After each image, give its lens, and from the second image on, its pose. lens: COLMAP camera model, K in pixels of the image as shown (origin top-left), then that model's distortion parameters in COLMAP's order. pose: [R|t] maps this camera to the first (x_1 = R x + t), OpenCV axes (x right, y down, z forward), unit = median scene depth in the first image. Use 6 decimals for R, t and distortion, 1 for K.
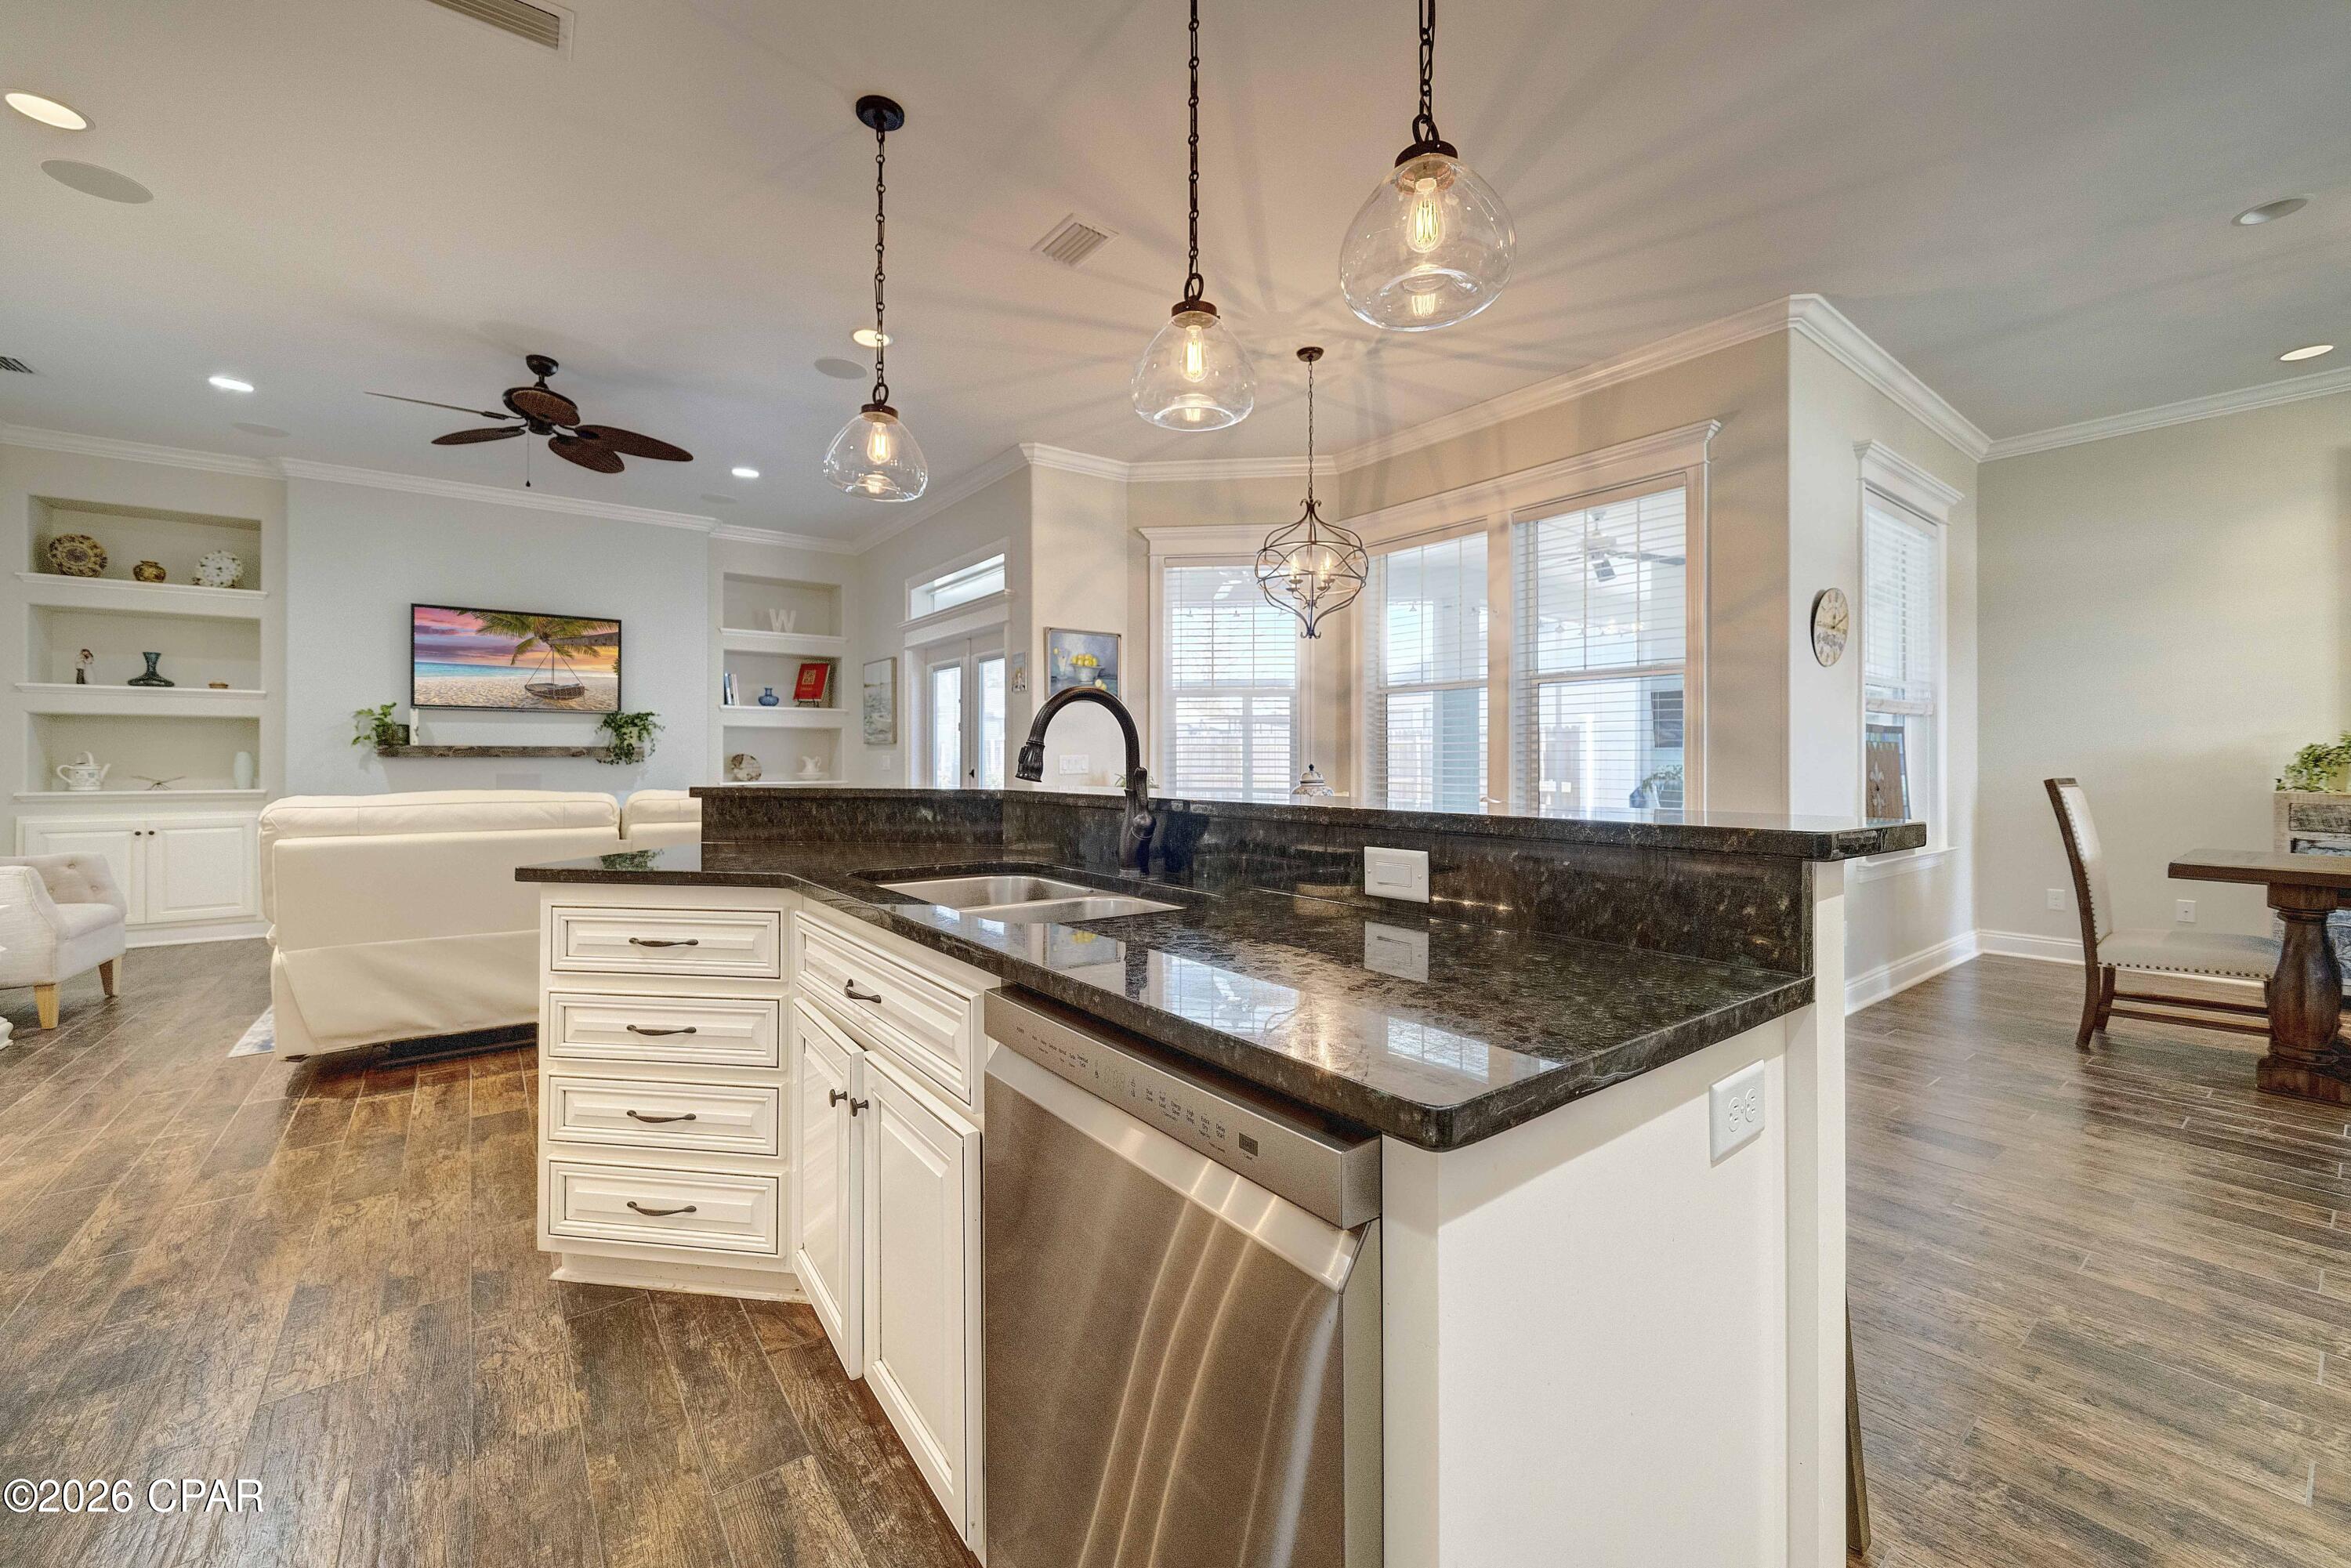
lens RADIAL K [[922.6, 0, 1148.8], [0, 922.6, 749.9], [0, 0, 1]] dist [-0.009580, -0.000438]
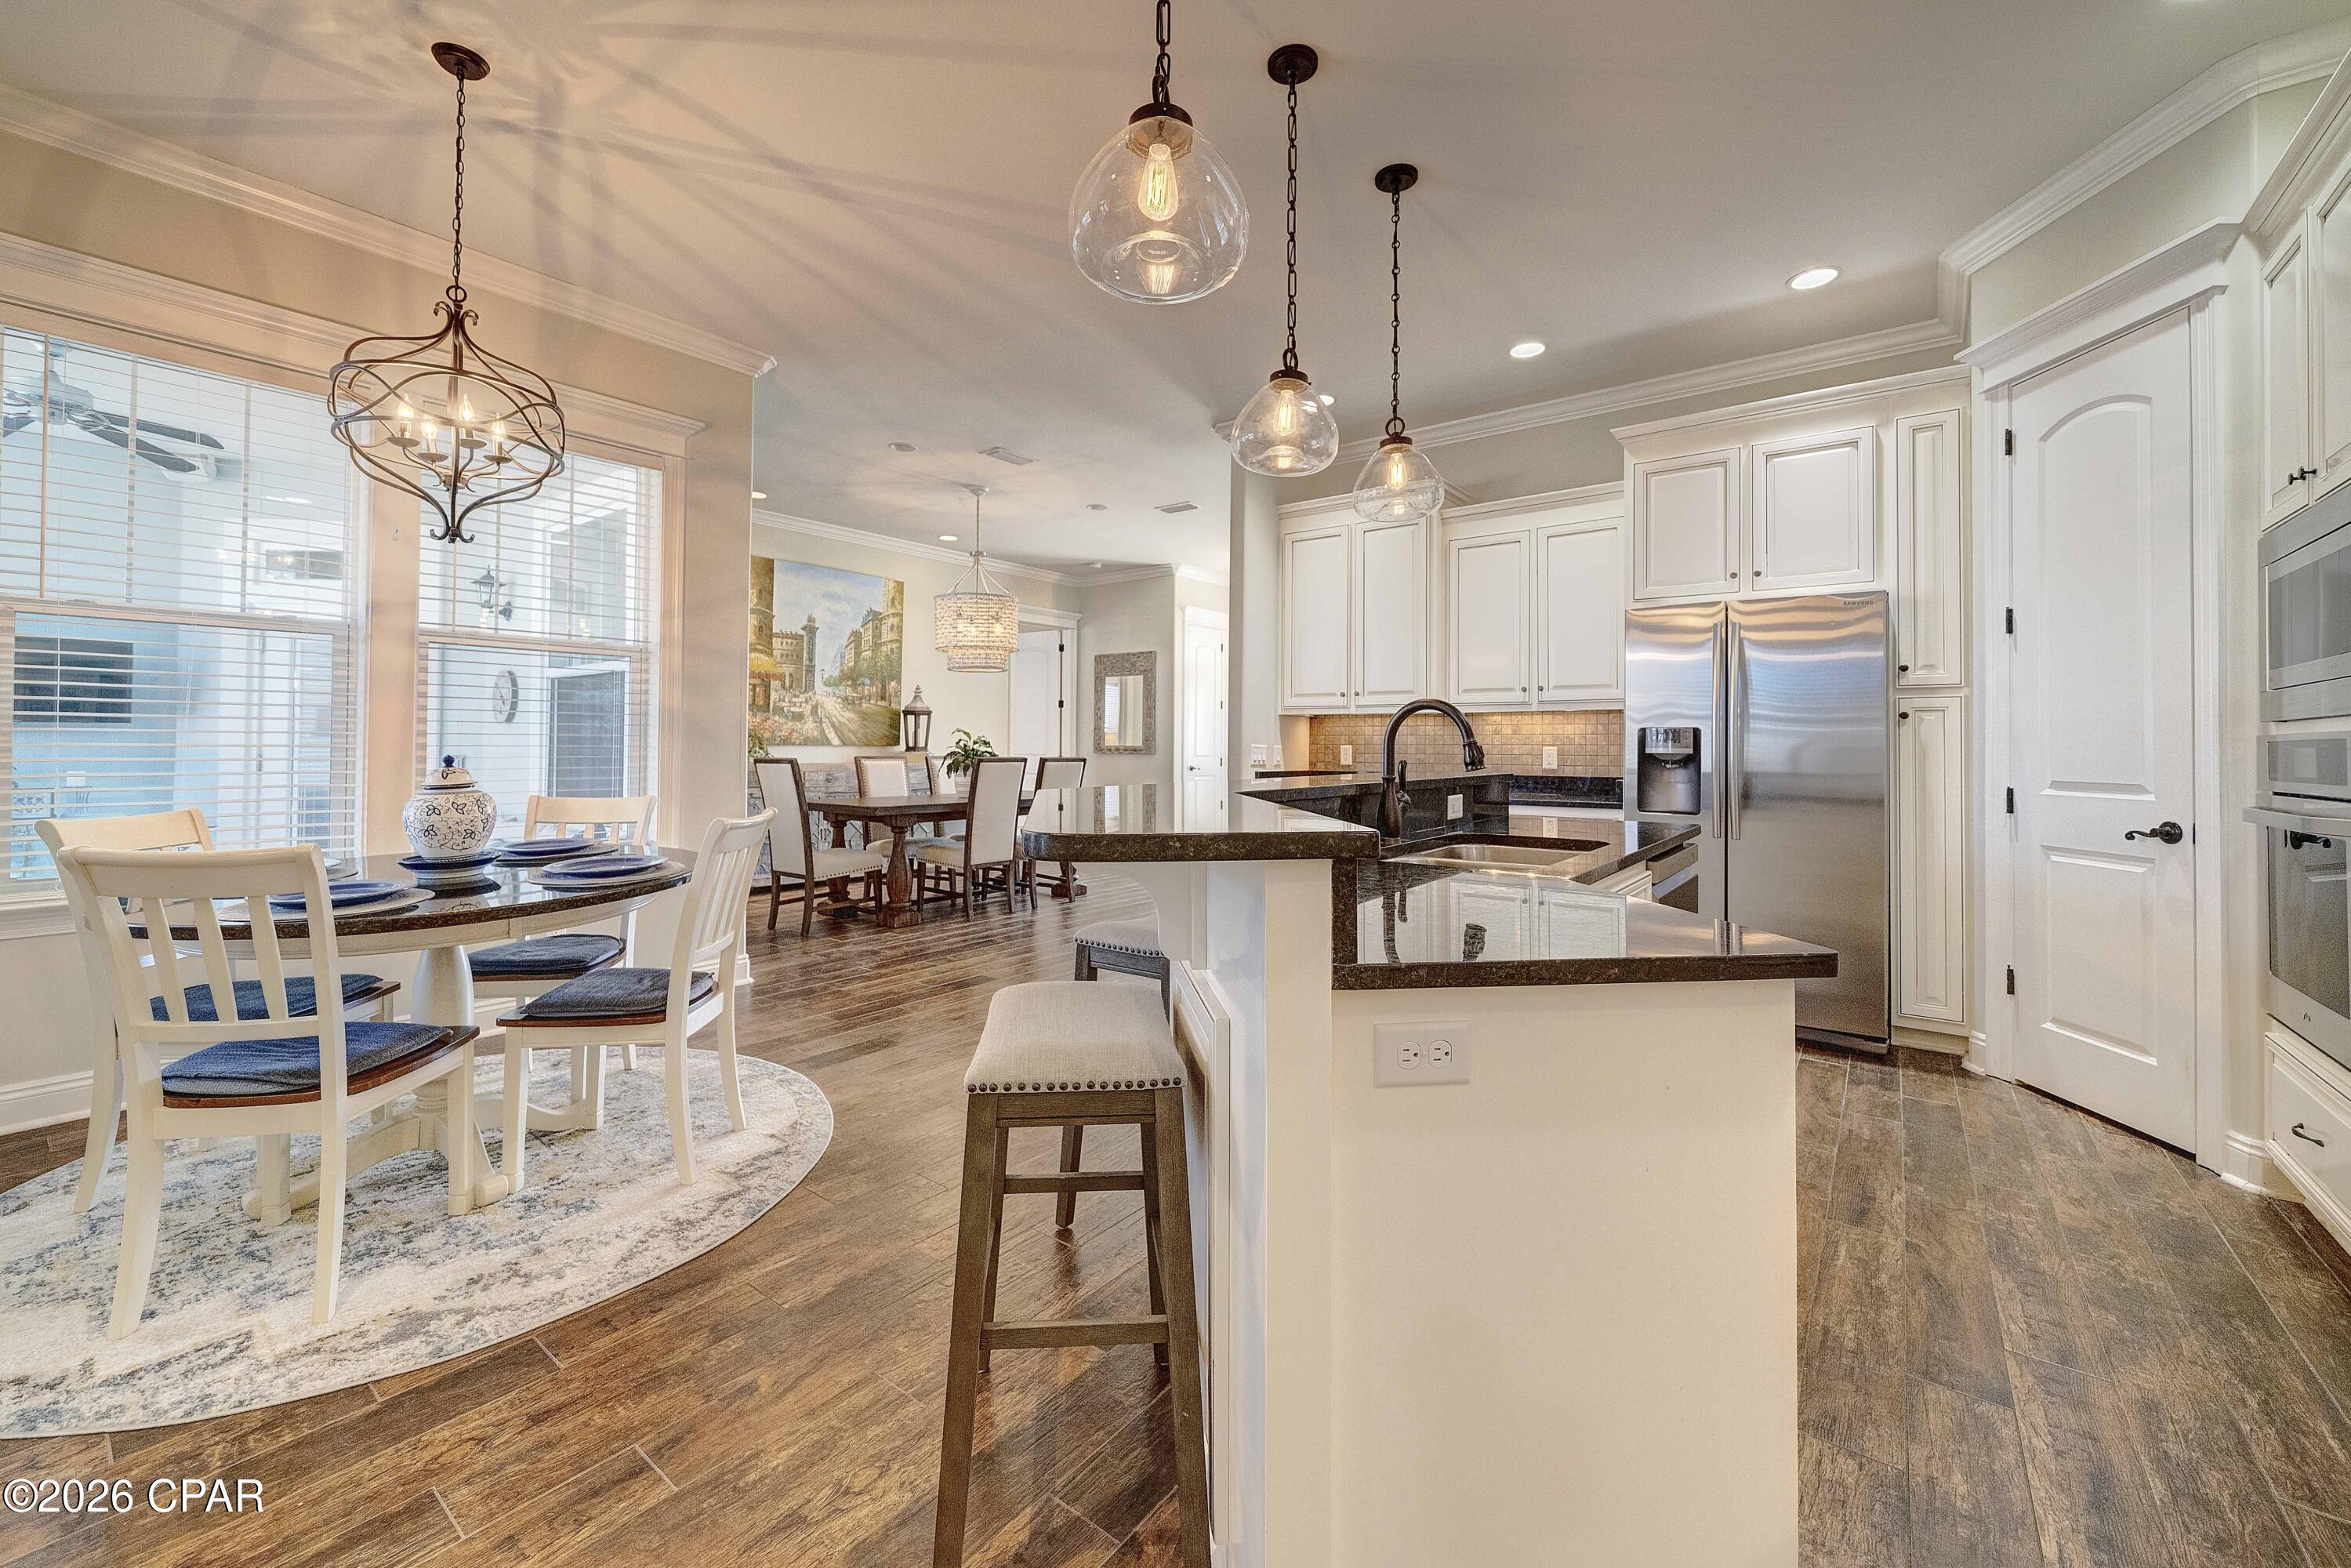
lens RADIAL K [[930.5, 0, 1185.3], [0, 930.5, 737.8], [0, 0, 1]] dist [-0.002425, -0.000184]
pose [[-0.283149, 0.003333, 0.959070, -0.372010], [-0.015557, 0.999846, -0.008067, 0.000068], [-0.958950, -0.017204, -0.283054, 0.509025]]
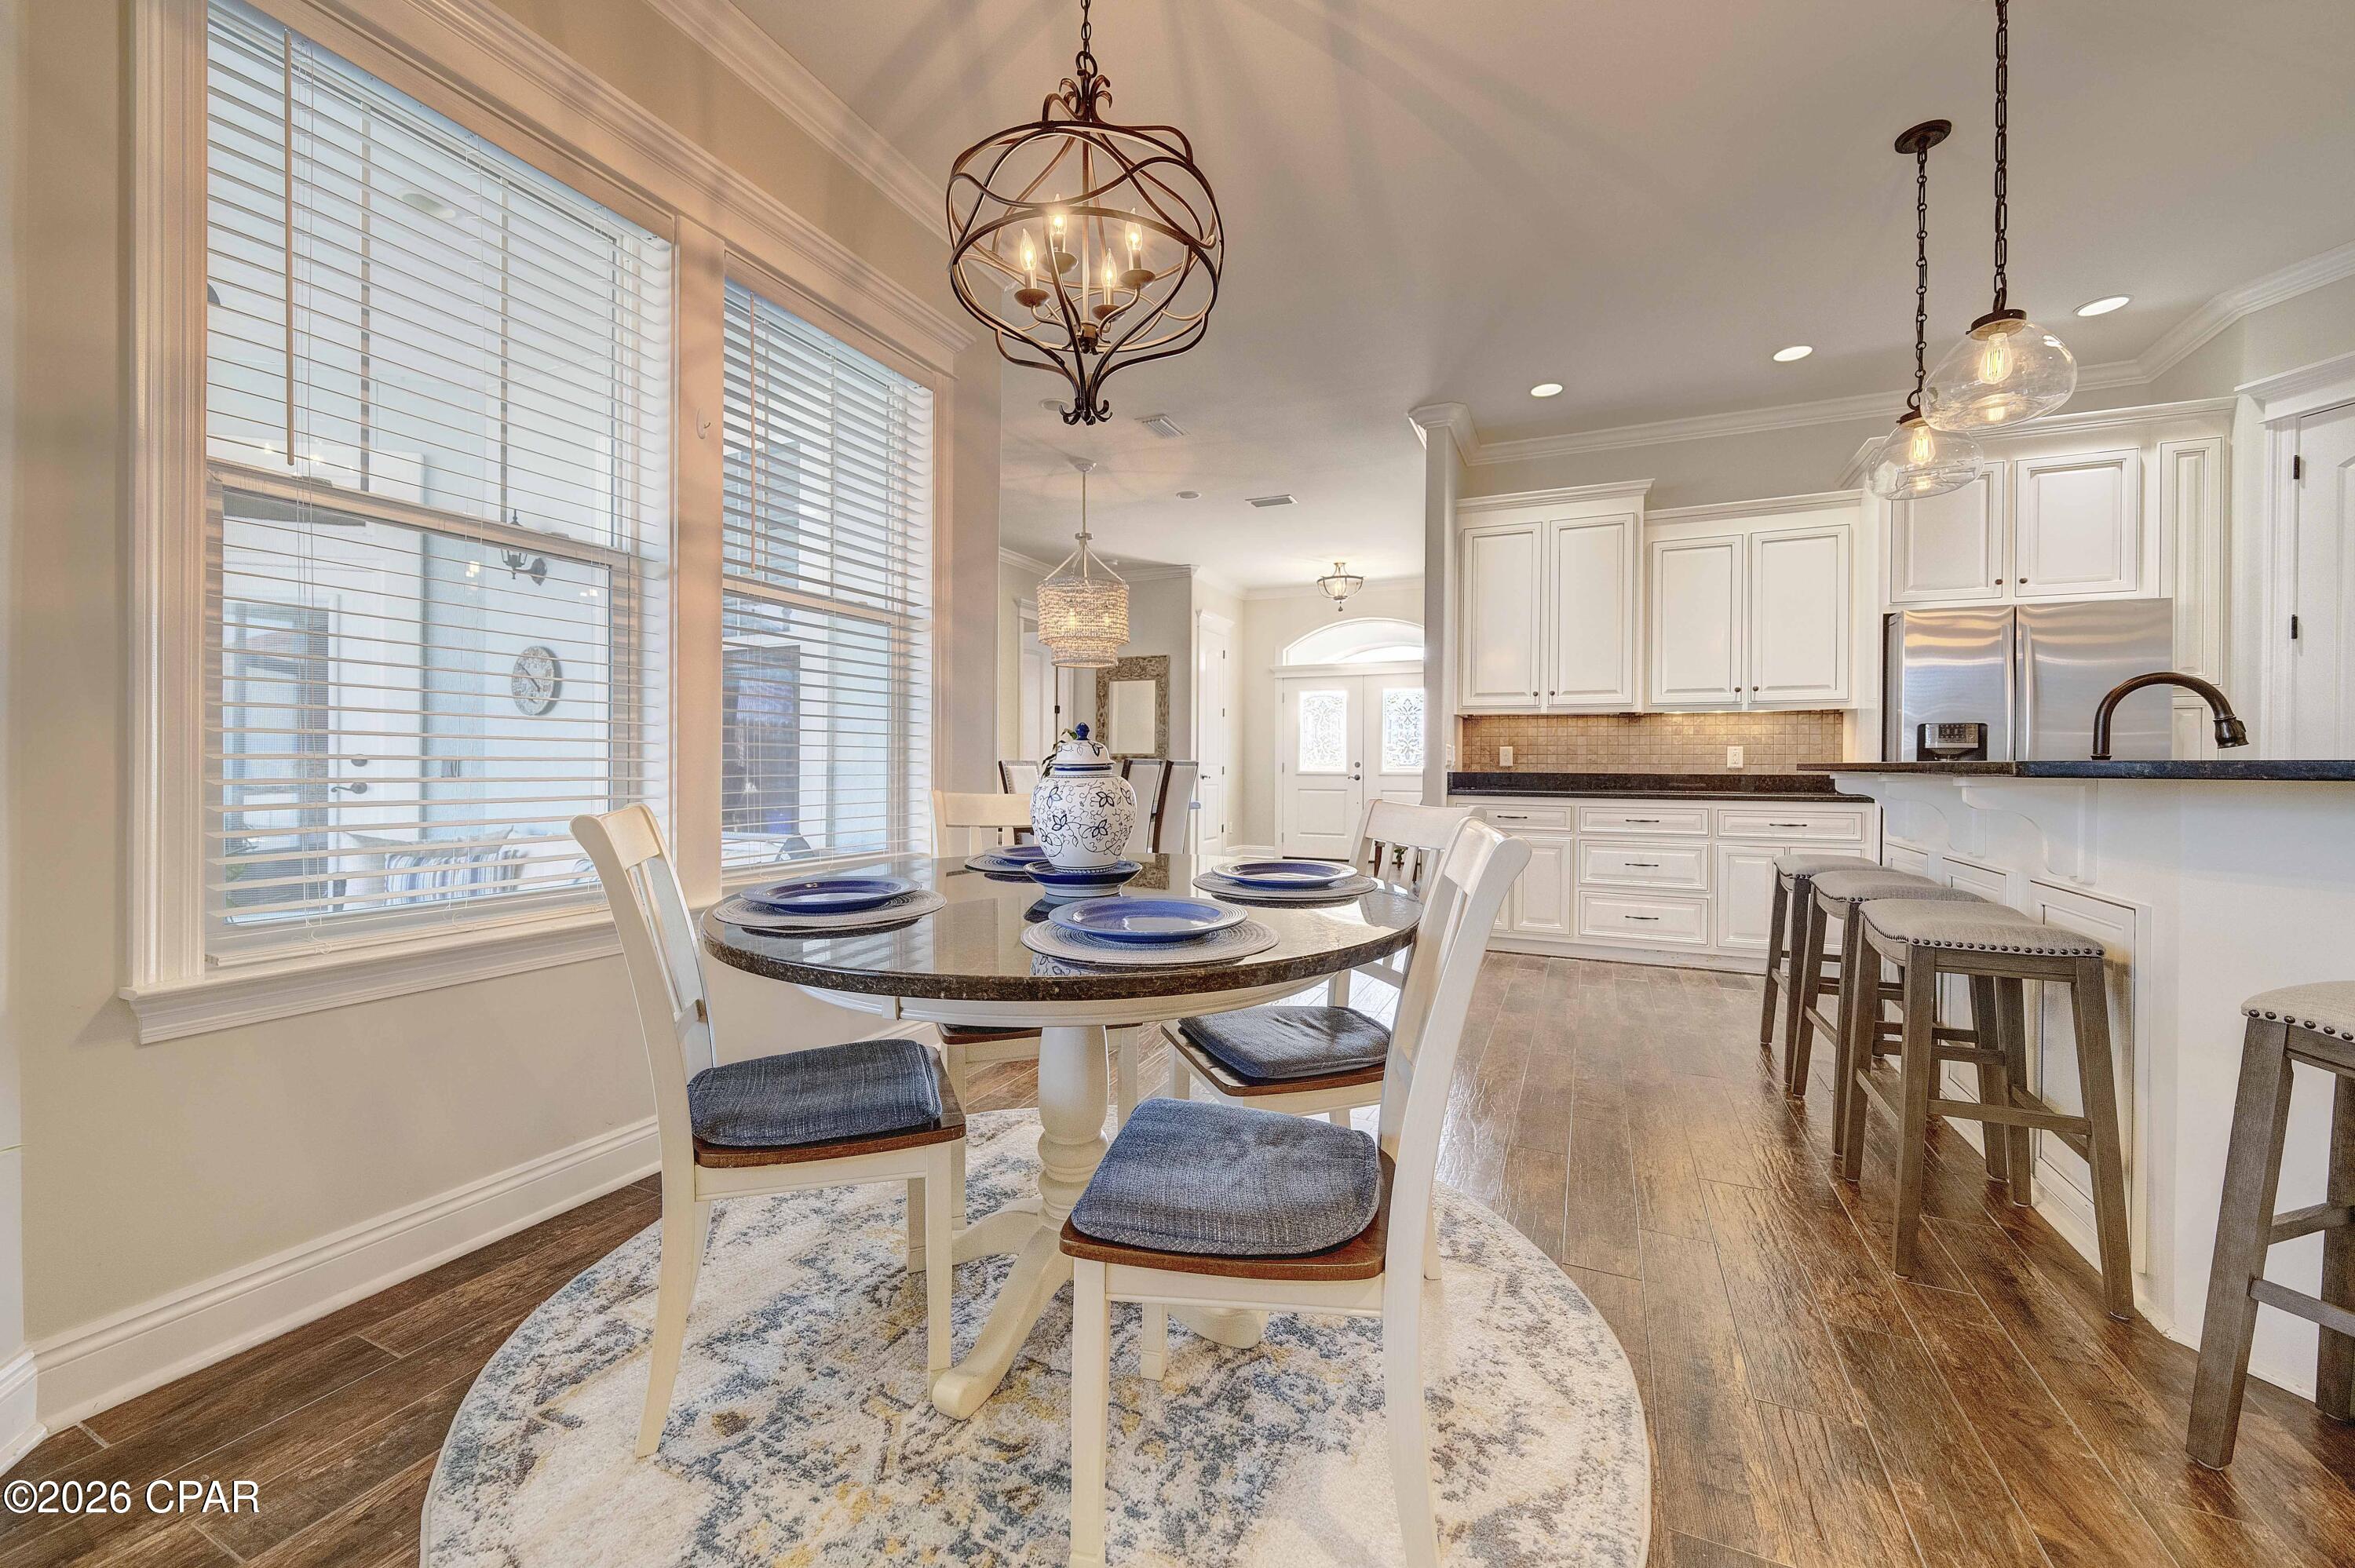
lens RADIAL K [[907.4, 0, 1183.3], [0, 907.4, 770.3], [0, 0, 1]] dist [-0.002128, -0.000028]
pose [[-0.493135, -0.010897, 0.869884, -0.144707], [-0.015295, 0.999876, 0.003855, 0.023180], [-0.869818, -0.011404, -0.493240, 0.824766]]
